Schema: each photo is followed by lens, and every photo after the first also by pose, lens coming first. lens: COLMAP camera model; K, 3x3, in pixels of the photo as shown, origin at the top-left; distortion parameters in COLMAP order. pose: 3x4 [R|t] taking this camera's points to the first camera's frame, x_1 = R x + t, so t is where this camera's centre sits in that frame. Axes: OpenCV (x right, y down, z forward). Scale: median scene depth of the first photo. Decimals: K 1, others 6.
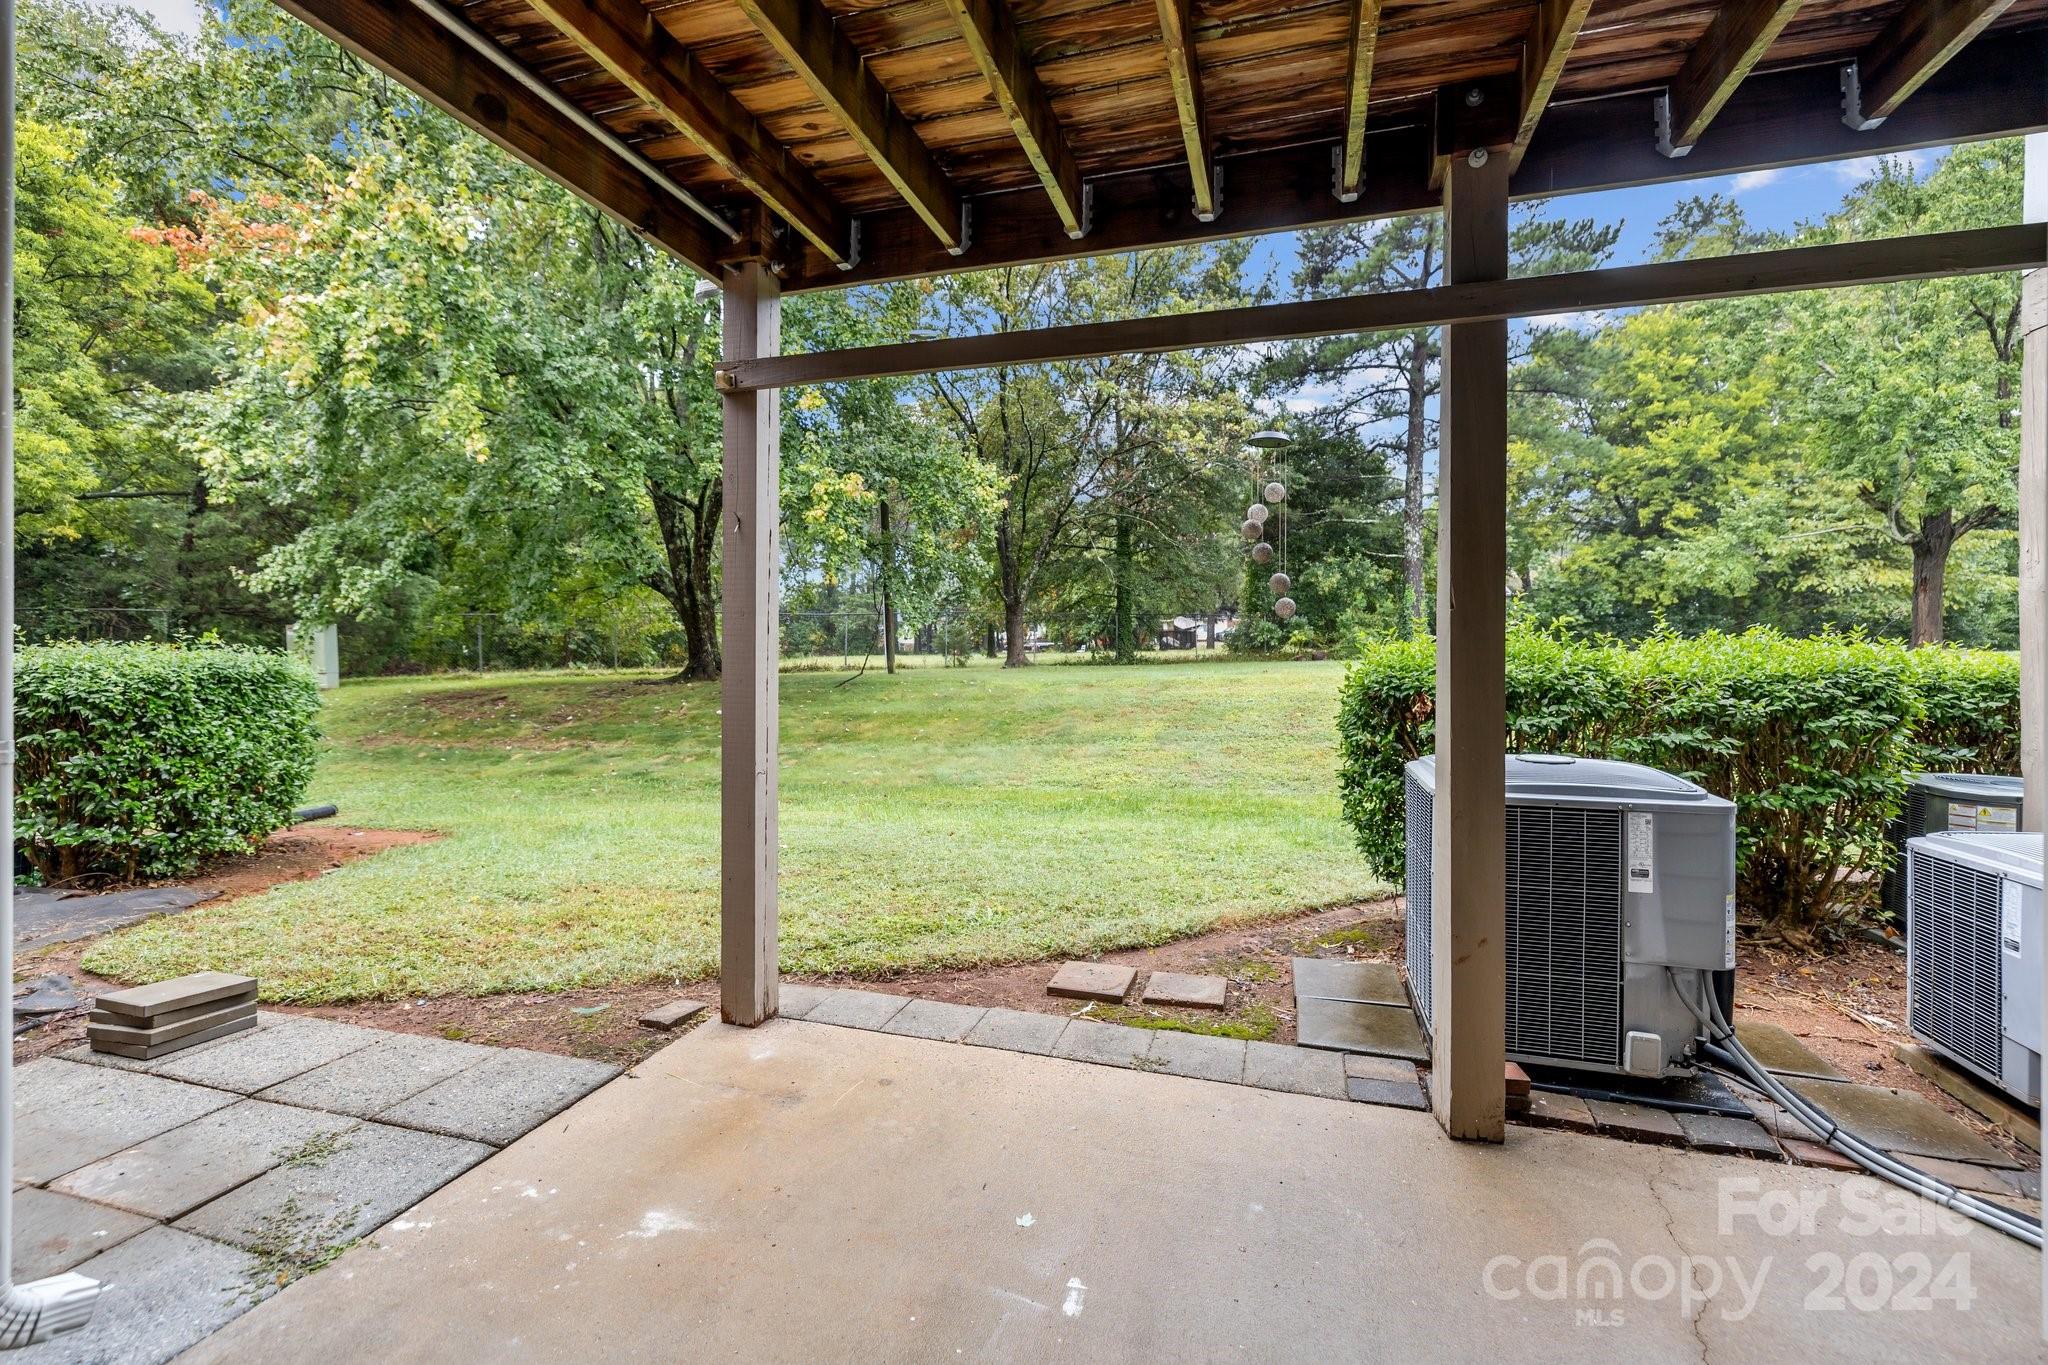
lens RADIAL K [[863.9, 0, 1038.4], [0, 863.9, 652.0], [0, 0, 1]] dist [-0.002143, -0.000959]
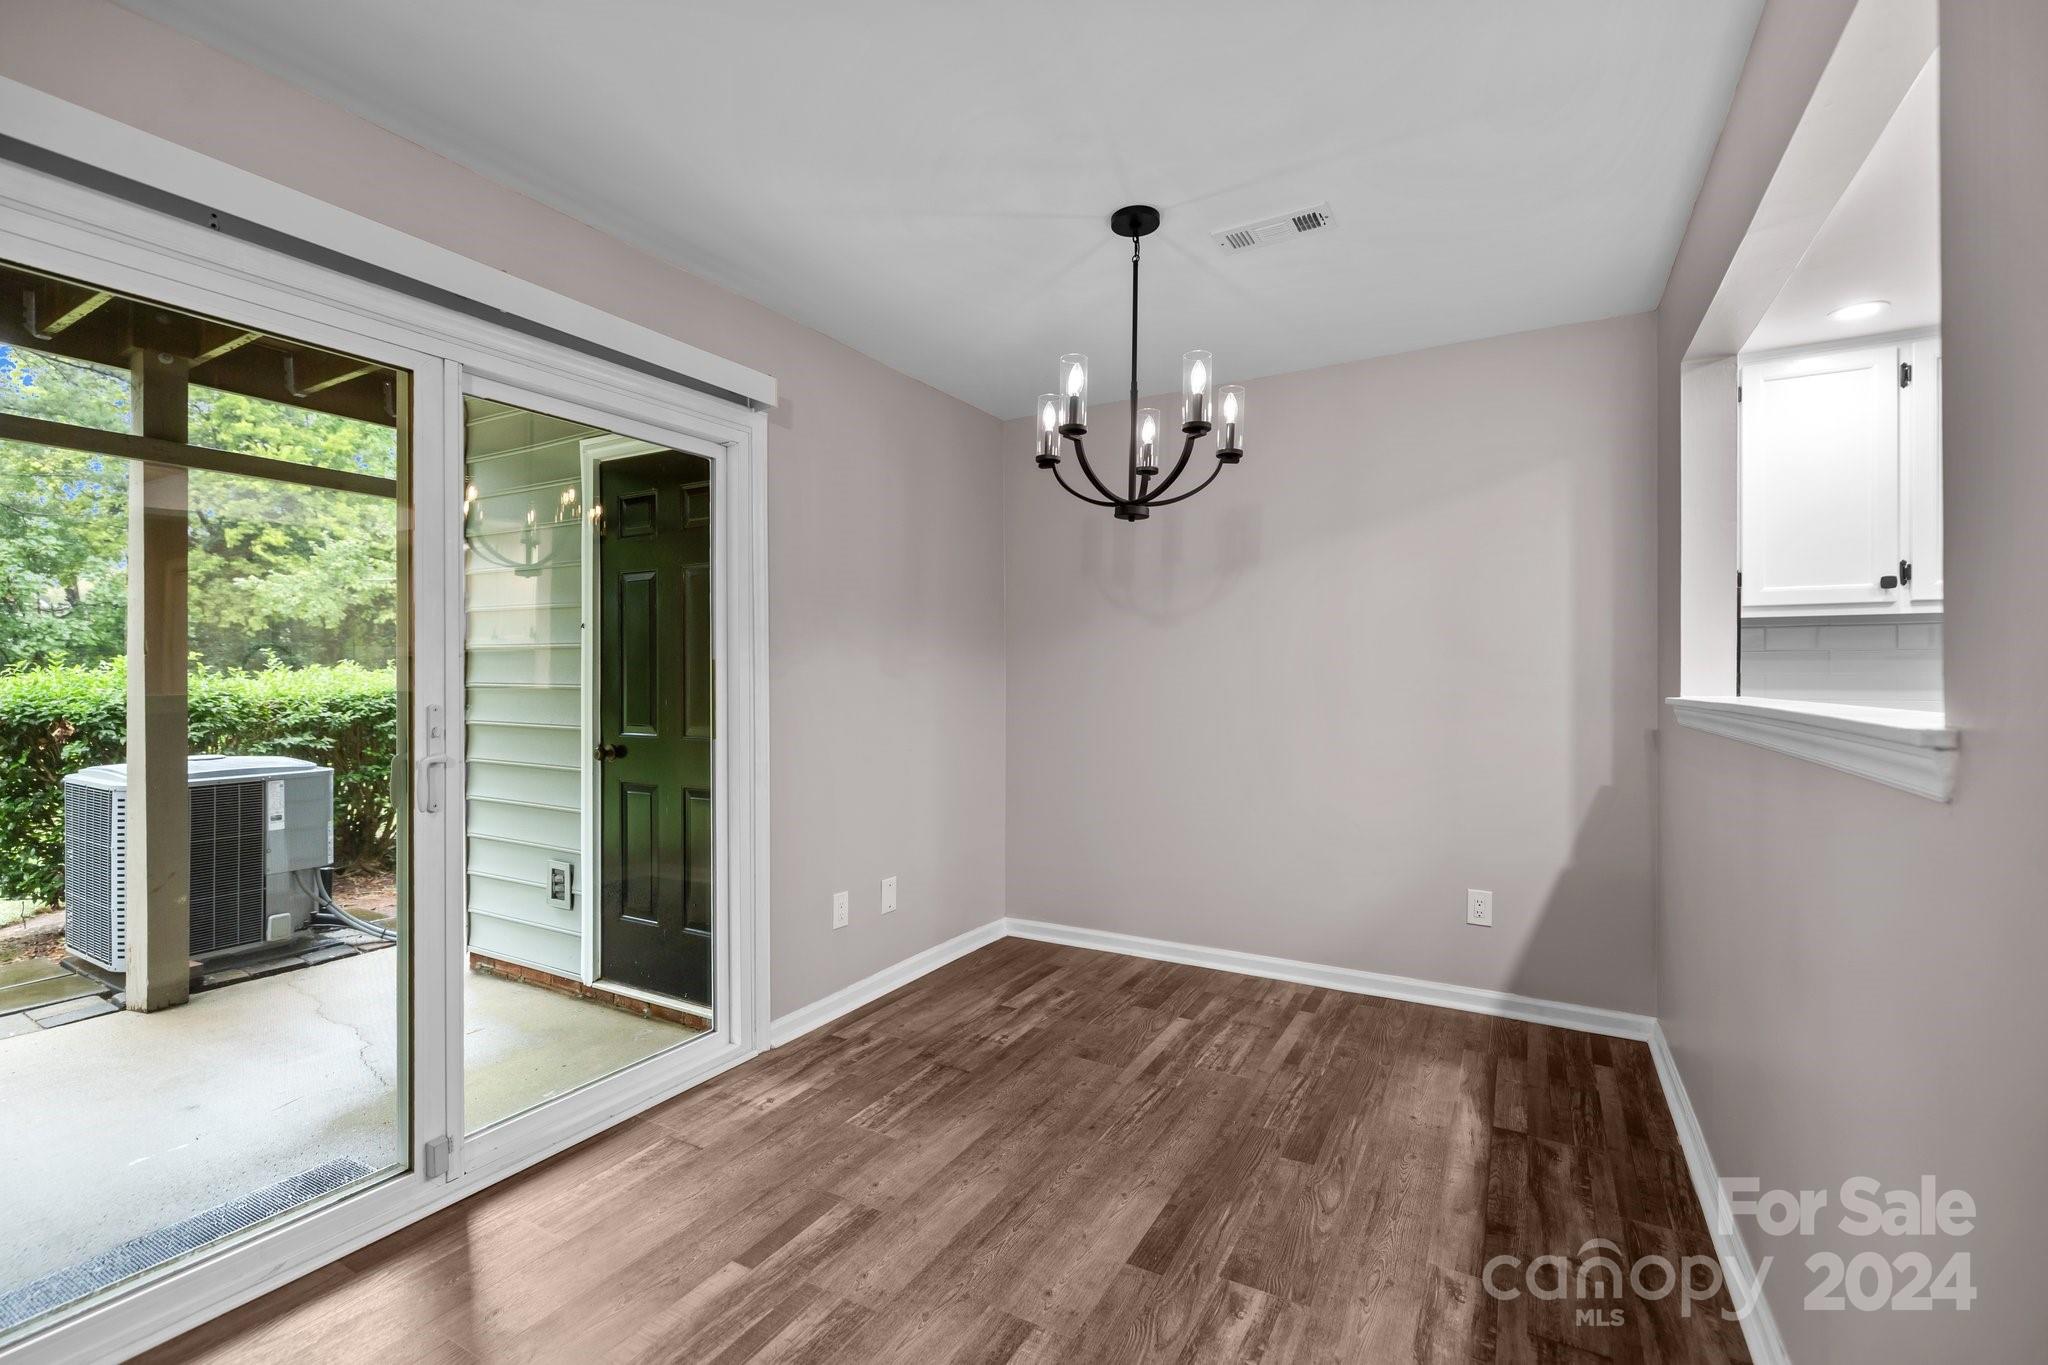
lens RADIAL K [[904.6, 0, 996.6], [0, 904.6, 673.5], [0, 0, 1]] dist [0.004387, 0.000600]
pose [[0.250610, -0.002892, 0.968084, -0.357968], [0.007083, 0.999974, 0.001154, -0.004775], [-0.968062, 0.006568, 0.250624, -0.431635]]
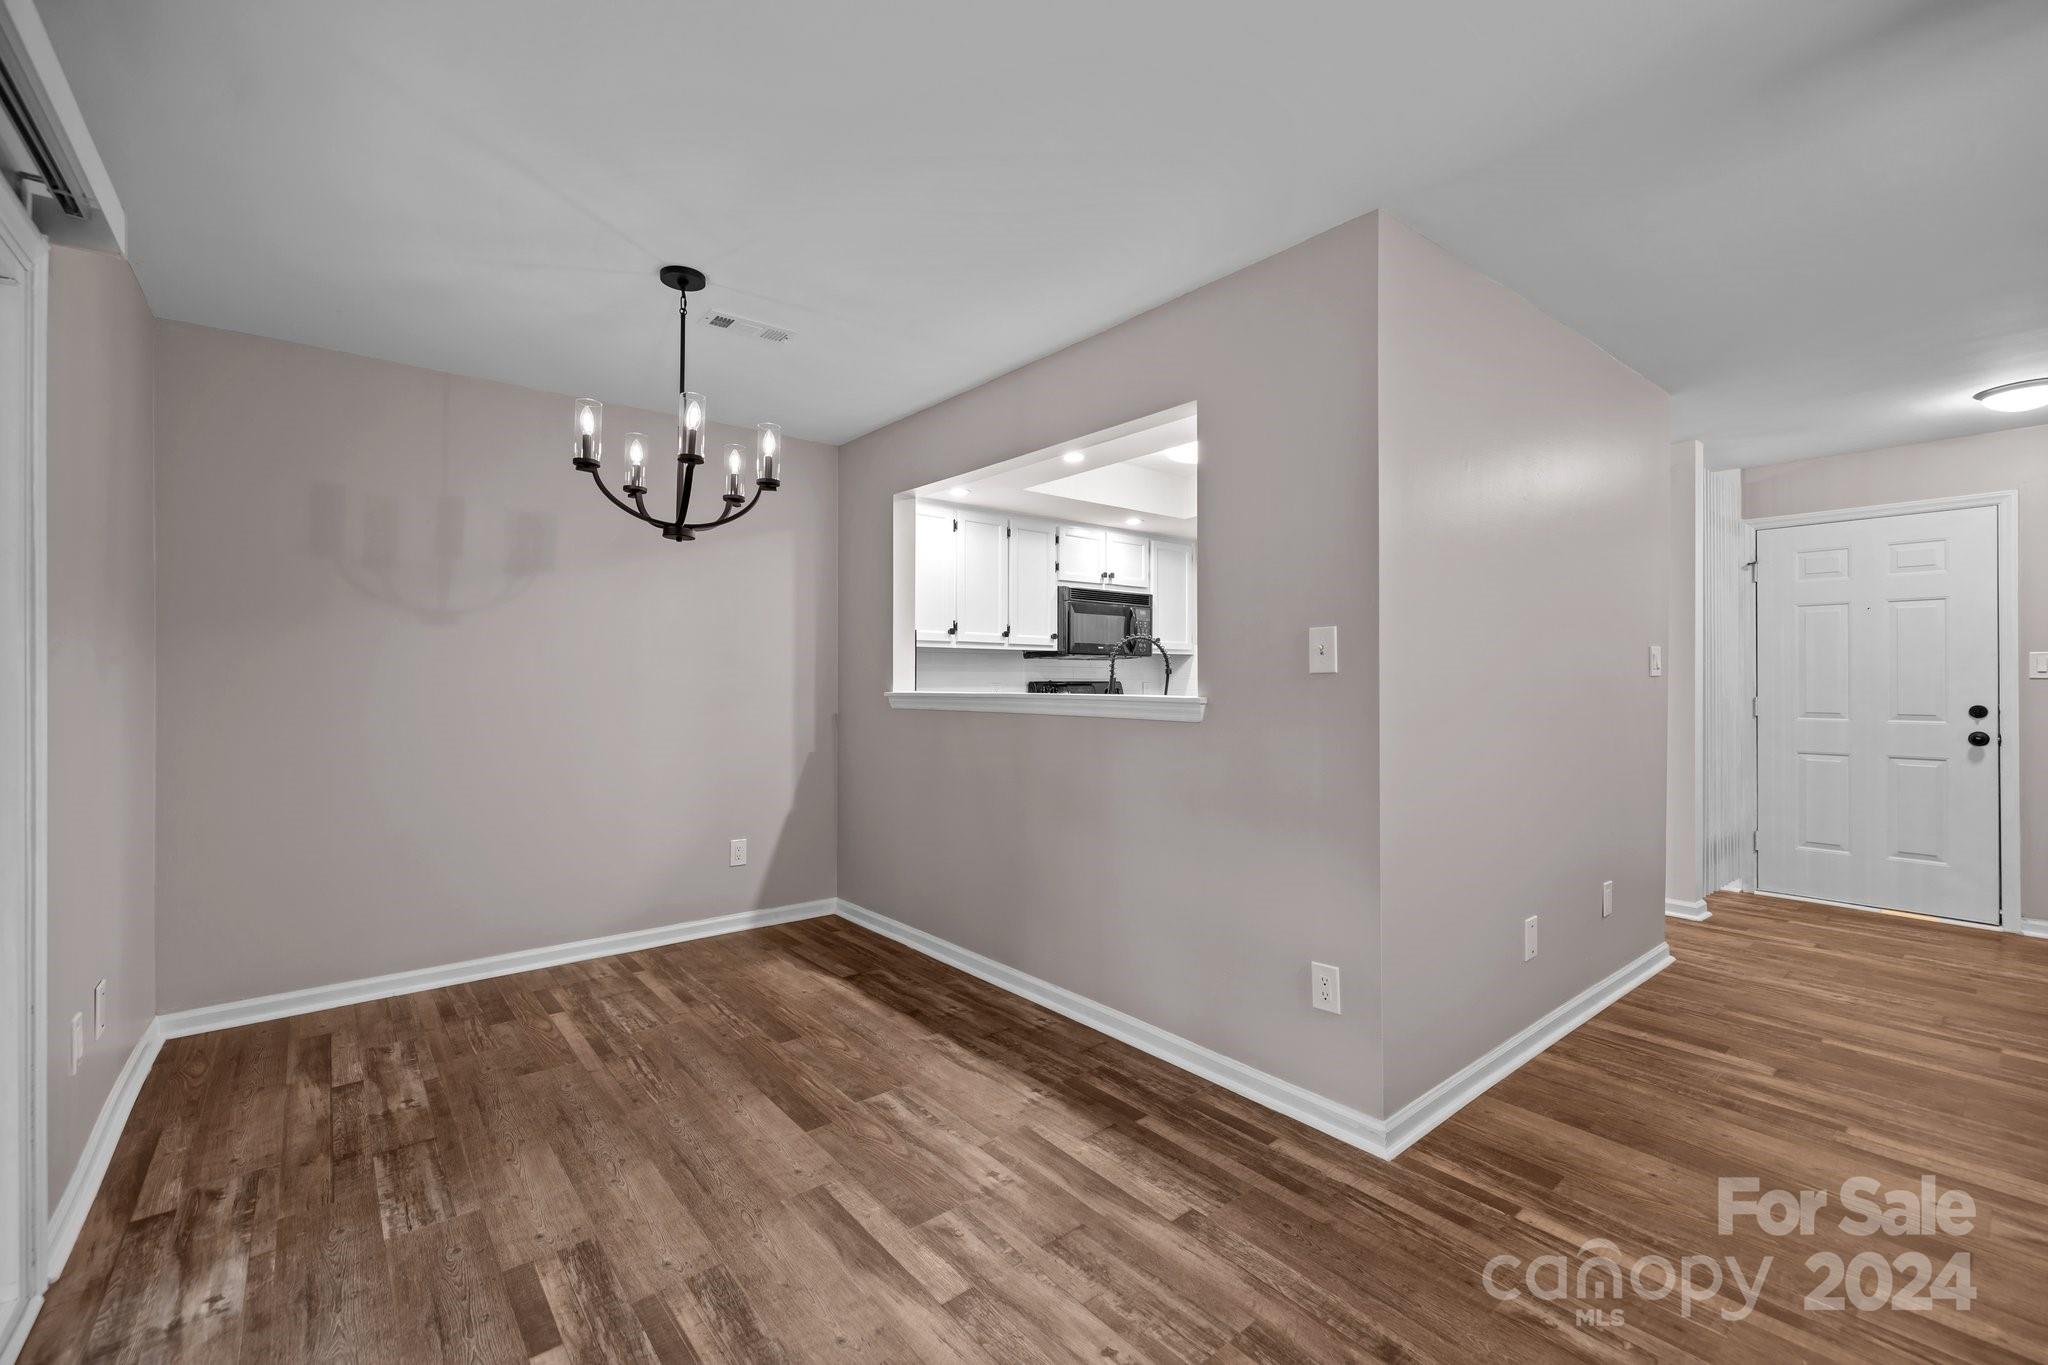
lens RADIAL K [[863.9, 0, 1040.0], [0, 863.9, 676.4], [0, 0, 1]] dist [-0.002143, -0.000959]
pose [[-0.828921, -0.004662, 0.559346, -0.340918], [-0.002979, 0.999988, 0.003921, -0.006753], [-0.559358, 0.001584, -0.828925, -0.006794]]
